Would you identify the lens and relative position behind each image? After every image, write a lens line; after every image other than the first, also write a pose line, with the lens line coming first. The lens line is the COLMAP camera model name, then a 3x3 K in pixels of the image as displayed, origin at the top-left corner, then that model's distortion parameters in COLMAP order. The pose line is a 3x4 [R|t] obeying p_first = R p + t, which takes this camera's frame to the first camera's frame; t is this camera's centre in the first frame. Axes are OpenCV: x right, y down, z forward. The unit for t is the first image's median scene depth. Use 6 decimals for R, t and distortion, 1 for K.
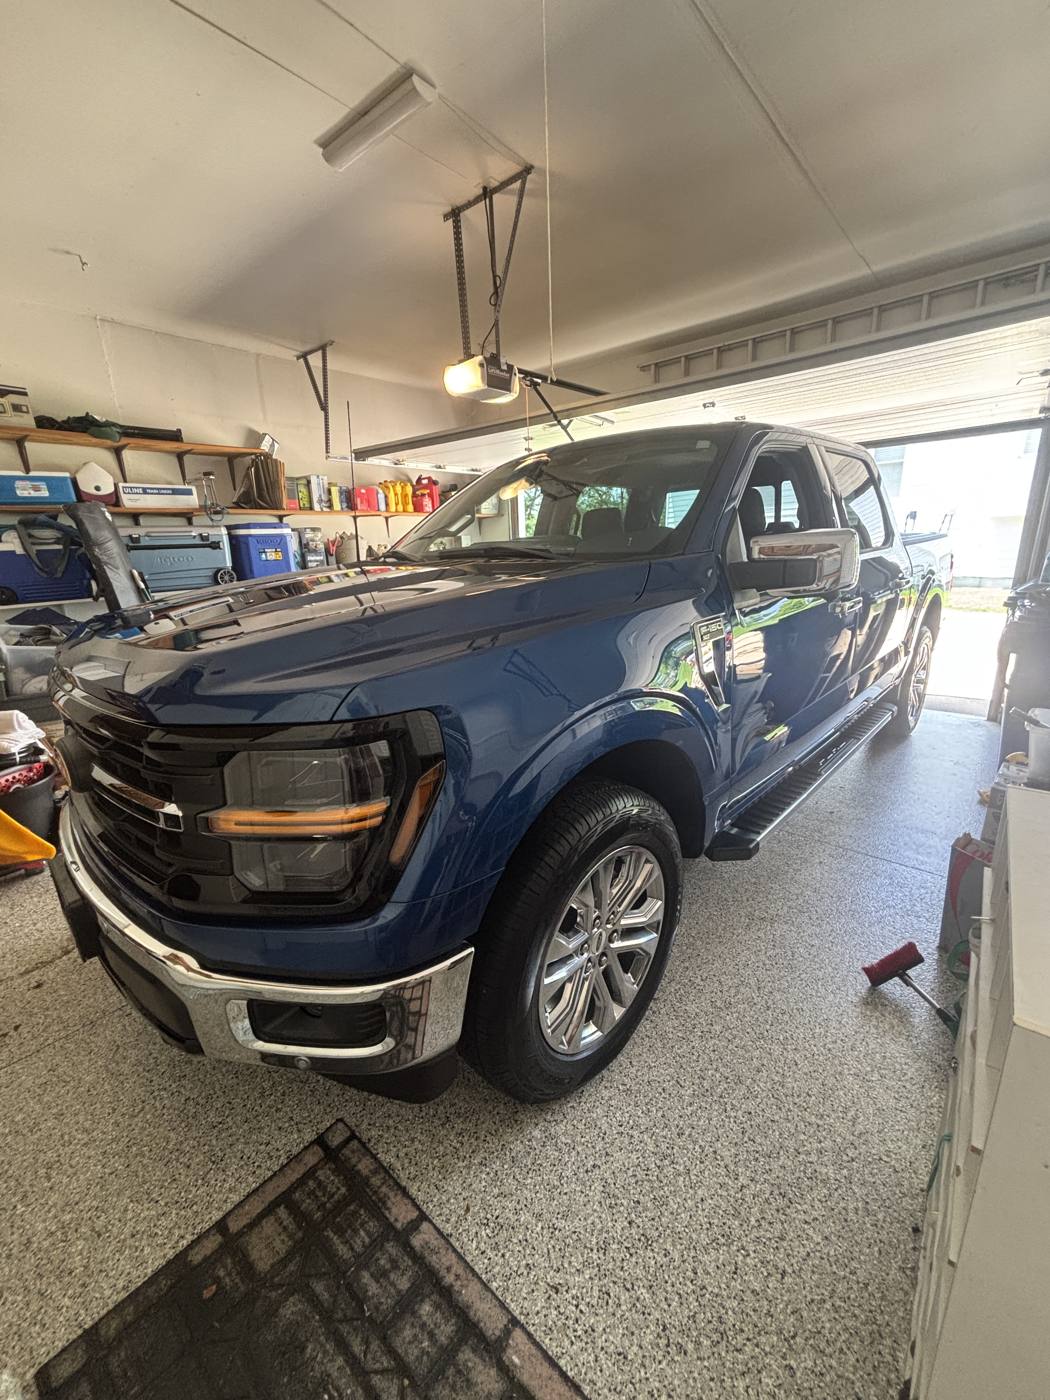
lens RADIAL K [[549.2, 0, 520.6], [0, 549.2, 701.6], [0, 0, 1]] dist [-0.013508, 0.009116]
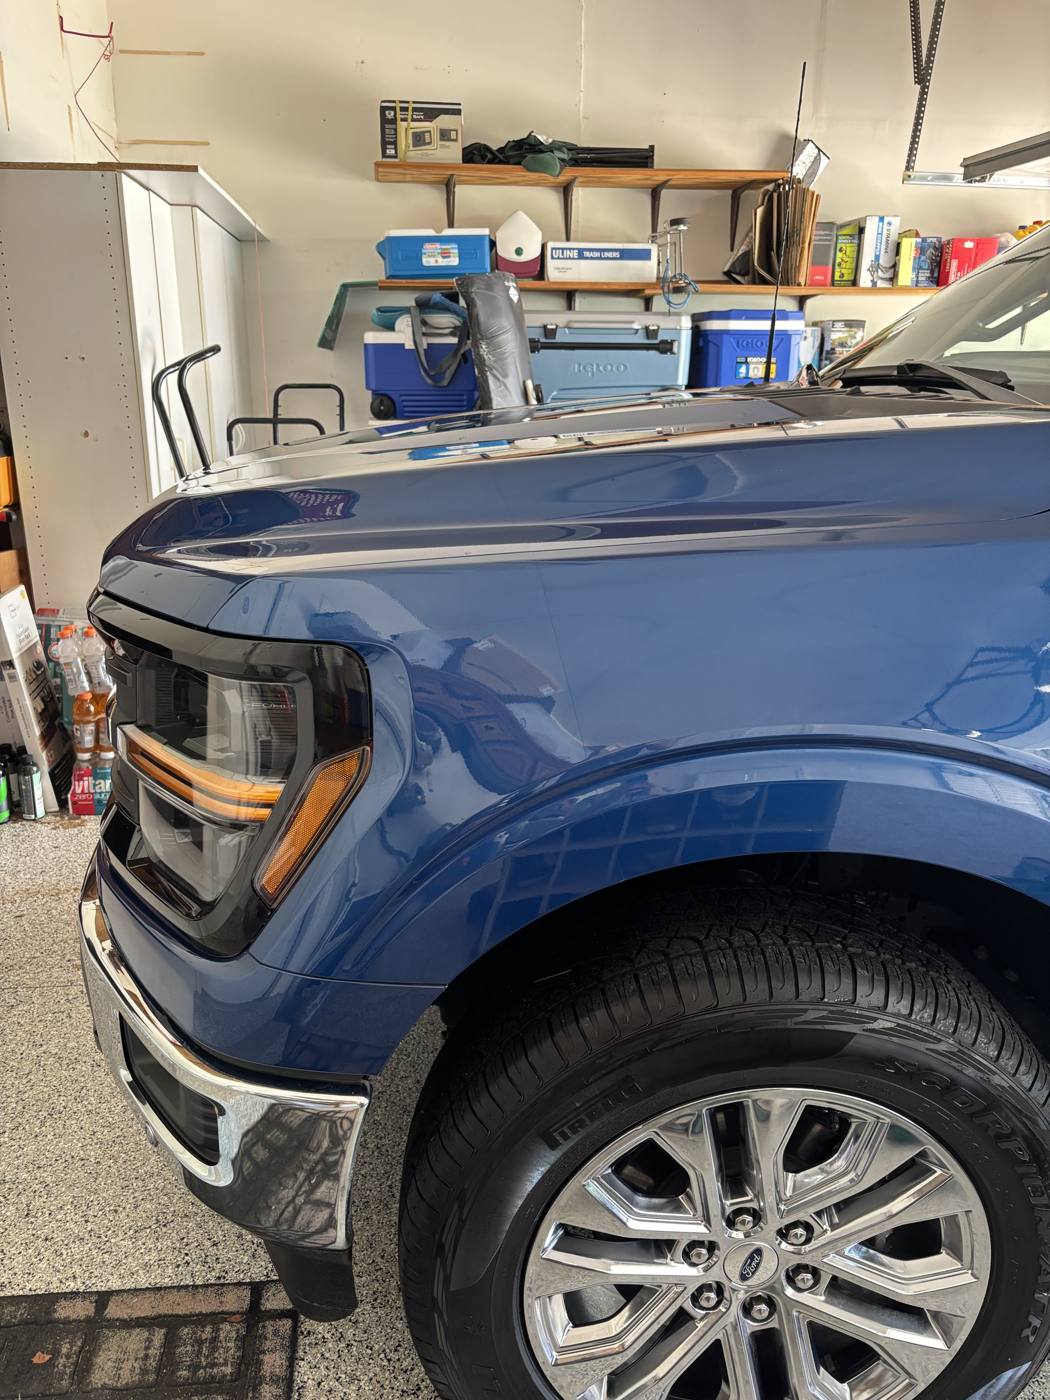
lens RADIAL K [[1043.0, 0, 523.4], [0, 1043.0, 706.7], [0, 0, 1]] dist [0.002394, 0.004371]
pose [[0.744456, 0.247523, -0.620095, 0.124119], [-0.219422, 0.967857, 0.122912, -0.018501], [0.630586, 0.044560, 0.774839, 0.061615]]
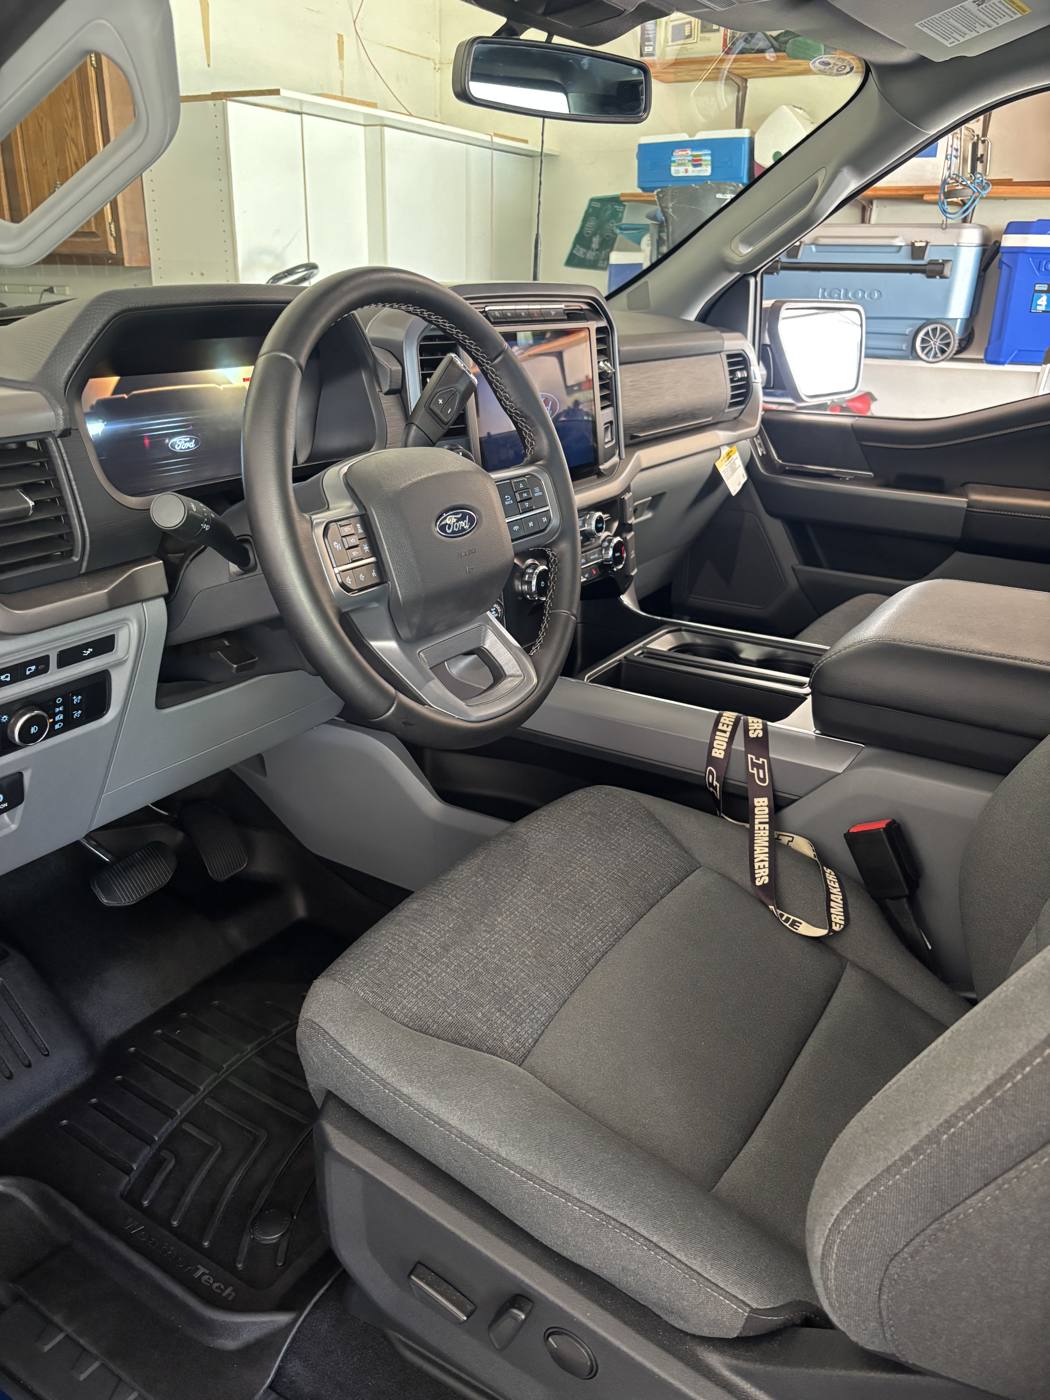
lens RADIAL K [[1043.0, 0, 523.4], [0, 1043.0, 706.7], [0, 0, 1]] dist [0.002394, 0.004371]
pose [[0.157668, 0.408520, -0.899028, 0.357403], [-0.309334, 0.885027, 0.347908, -0.169476], [0.937792, 0.223246, 0.265910, 0.560377]]
